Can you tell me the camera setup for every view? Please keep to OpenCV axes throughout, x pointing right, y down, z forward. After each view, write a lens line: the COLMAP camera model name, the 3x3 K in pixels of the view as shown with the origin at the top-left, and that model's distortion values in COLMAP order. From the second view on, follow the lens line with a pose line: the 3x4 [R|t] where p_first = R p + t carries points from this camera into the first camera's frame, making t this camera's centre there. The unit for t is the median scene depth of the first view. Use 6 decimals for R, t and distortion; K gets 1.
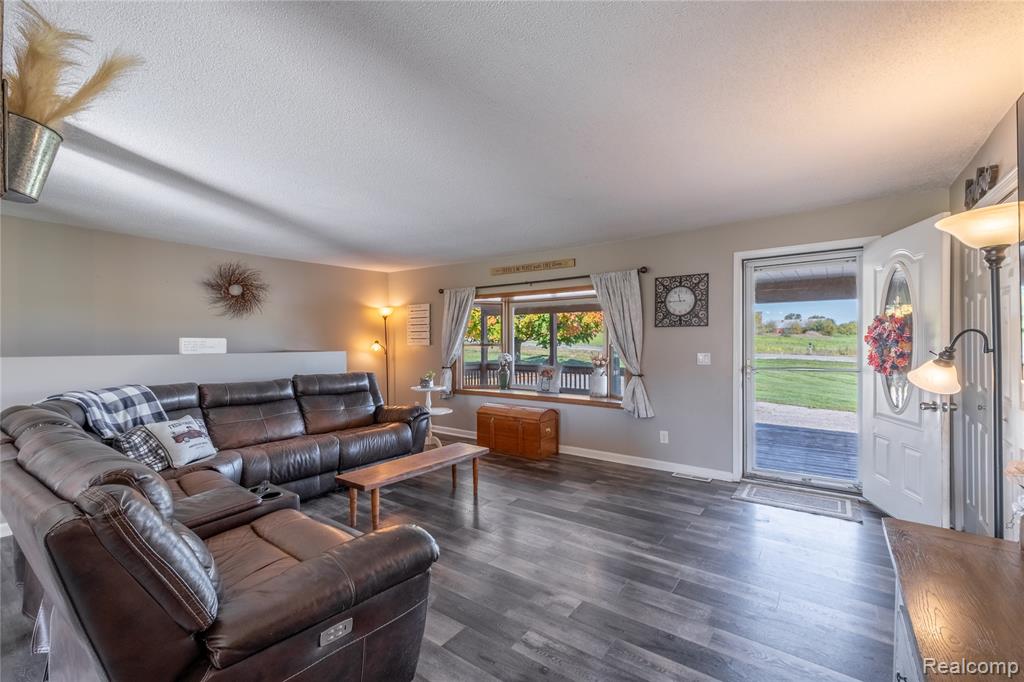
lens RADIAL K [[444.0, 0, 504.5], [0, 444.0, 344.1], [0, 0, 1]] dist [0.016856, -0.002428]
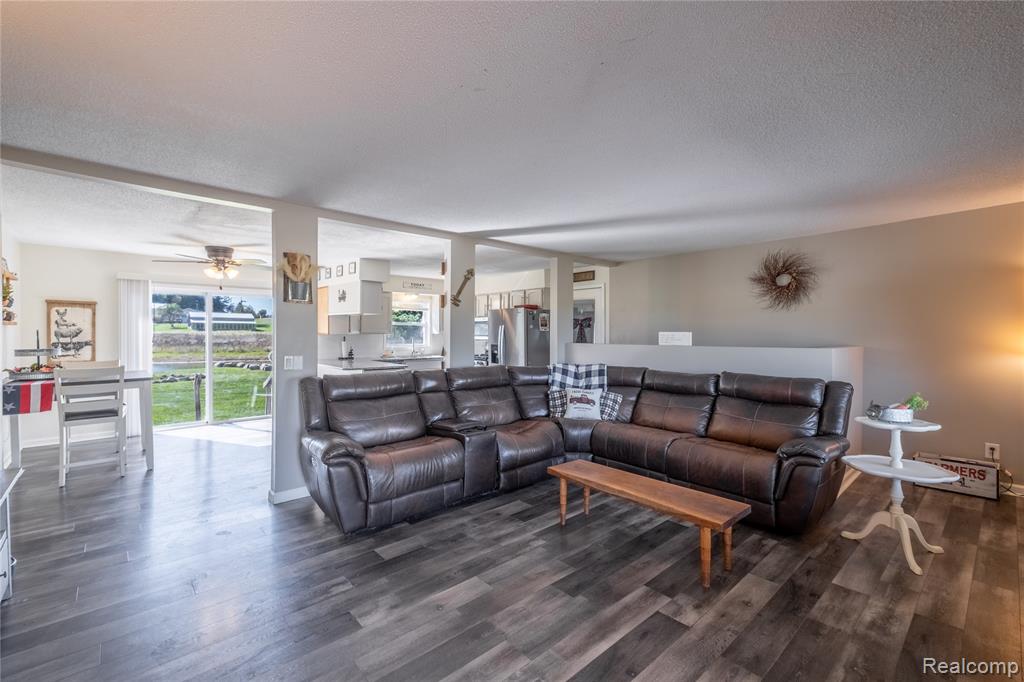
lens RADIAL K [[444.0, 0, 517.6], [0, 444.0, 337.0], [0, 0, 1]] dist [0.016856, -0.002428]
pose [[-0.195883, 0.005297, -0.980613, 0.488328], [-0.008158, 0.999942, 0.007031, -0.004443], [0.980593, 0.009377, -0.195828, 0.730292]]
